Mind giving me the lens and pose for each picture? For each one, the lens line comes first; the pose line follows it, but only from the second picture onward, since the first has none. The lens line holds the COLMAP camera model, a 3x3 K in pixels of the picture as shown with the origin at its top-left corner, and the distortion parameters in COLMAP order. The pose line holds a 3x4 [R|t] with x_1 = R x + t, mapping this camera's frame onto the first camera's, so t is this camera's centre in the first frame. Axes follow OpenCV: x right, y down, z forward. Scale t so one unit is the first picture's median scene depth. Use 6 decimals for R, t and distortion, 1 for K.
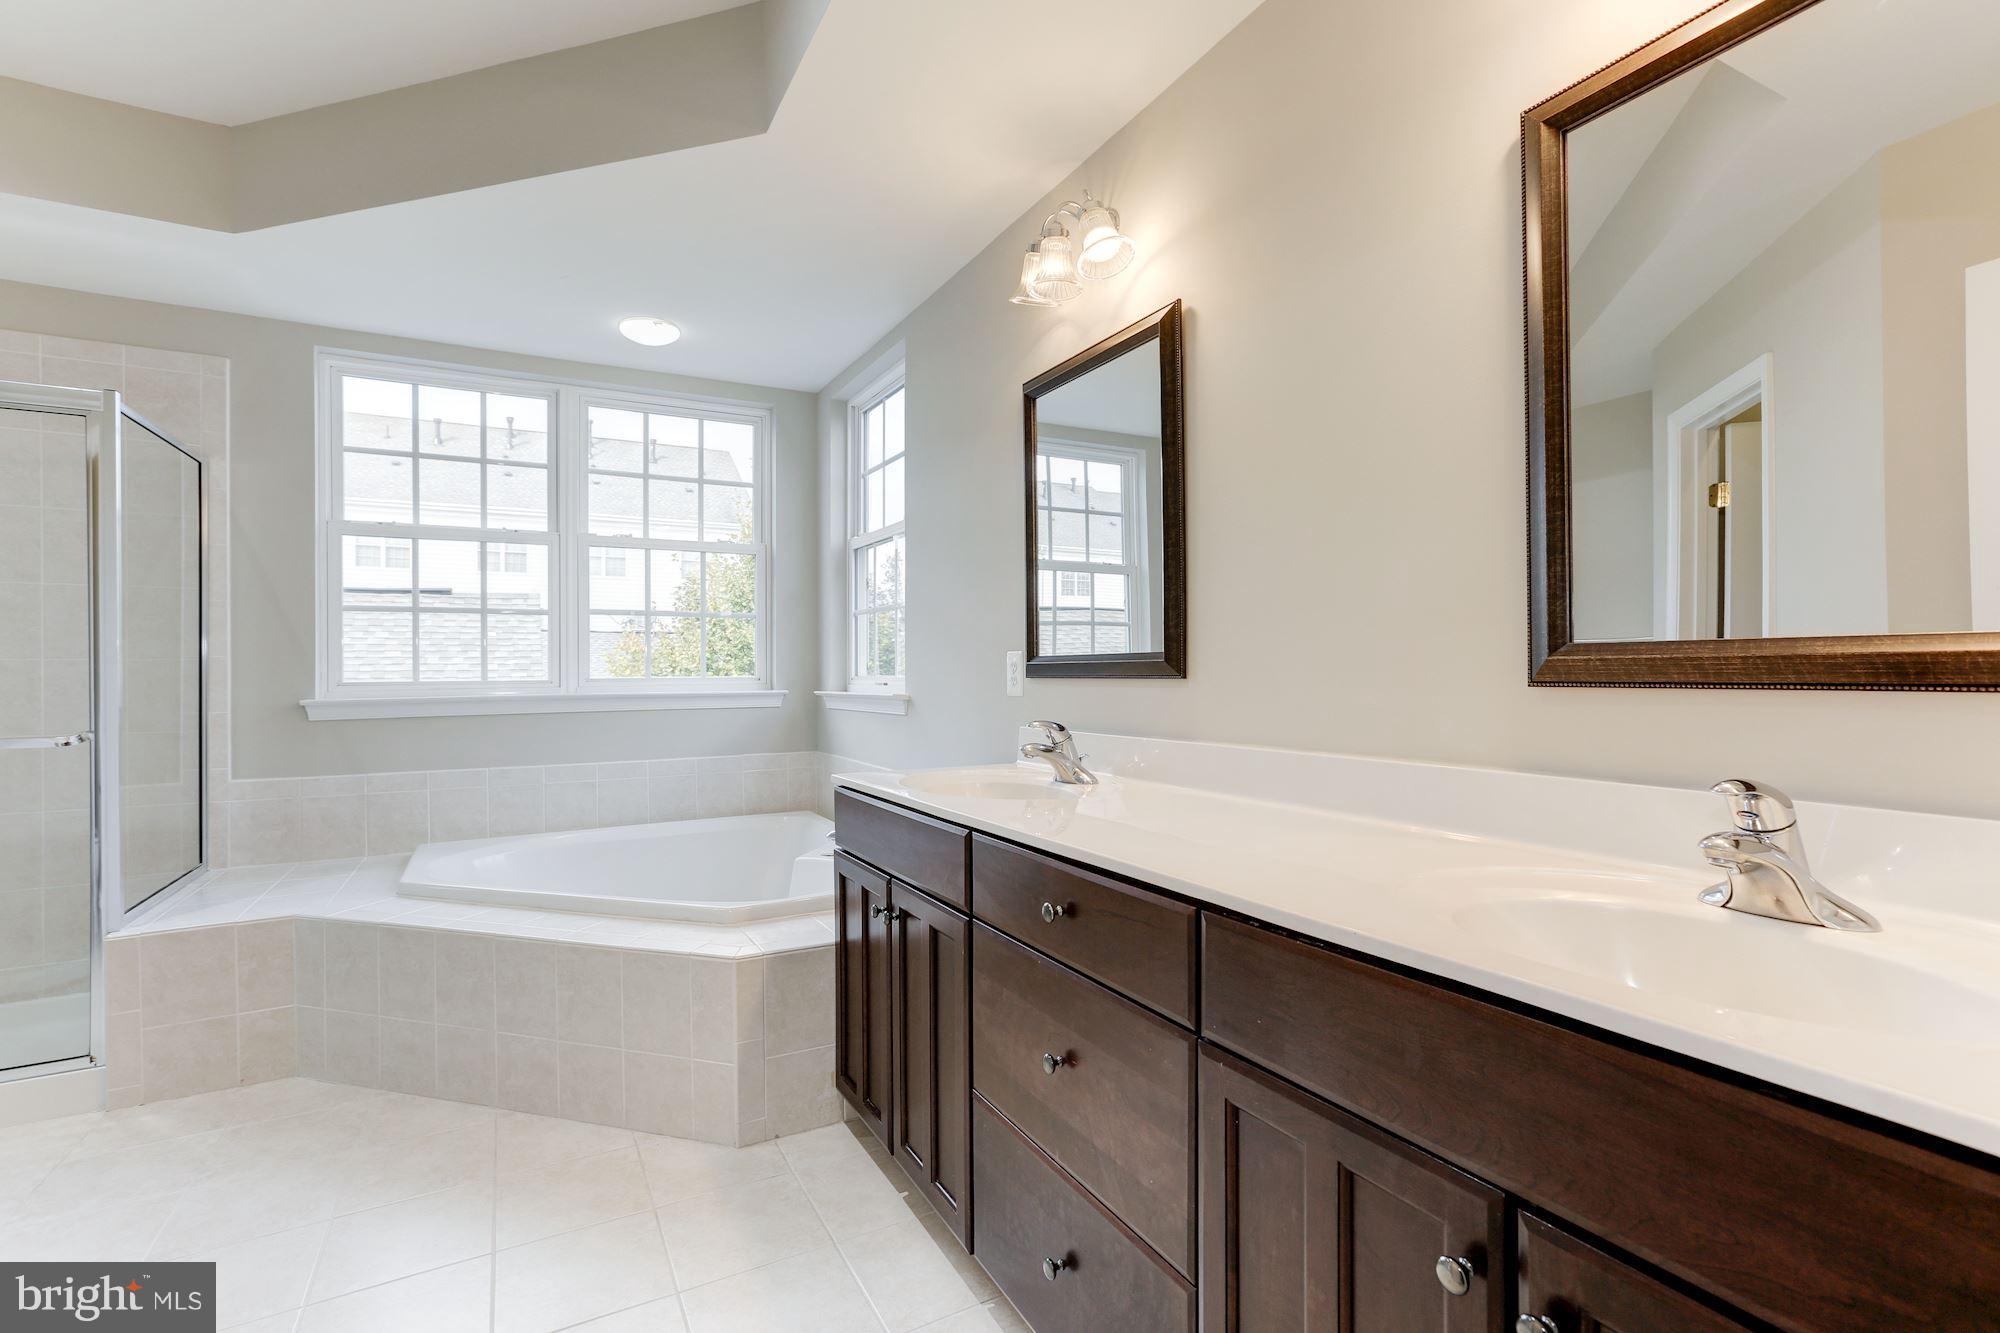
lens RADIAL K [[912.4, 0, 1003.0], [0, 912.4, 668.0], [0, 0, 1]] dist [-0.047288, 0.032082]
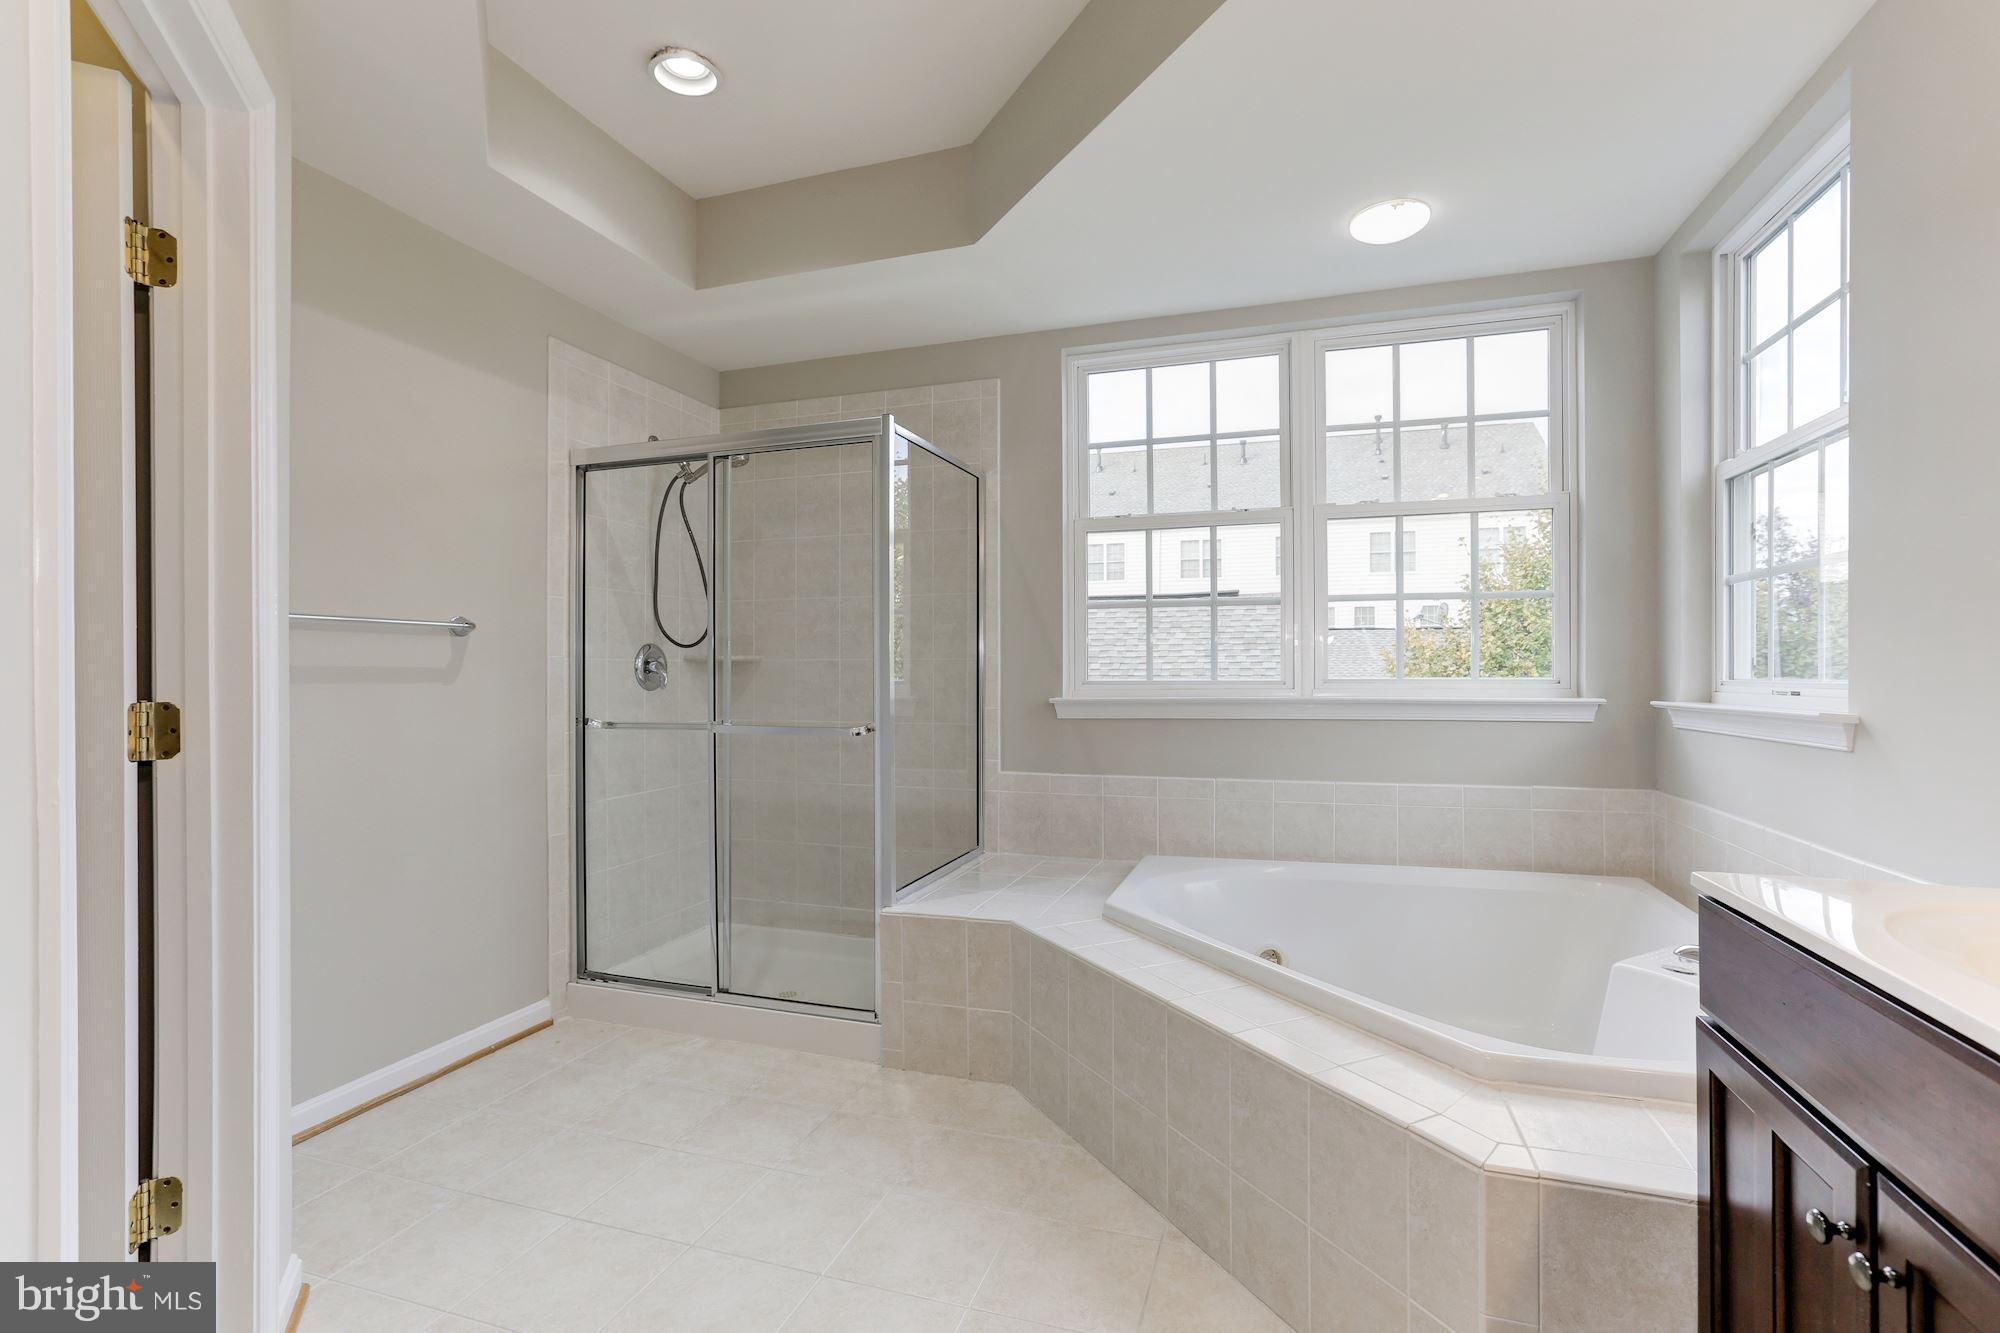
lens RADIAL K [[912.4, 0, 1003.0], [0, 912.4, 668.0], [0, 0, 1]] dist [-0.047288, 0.032082]
pose [[0.675525, 0.001720, -0.737336, -0.050380], [-0.000086, 0.999997, 0.002255, -0.000638], [0.737338, -0.001460, 0.675523, 0.241064]]
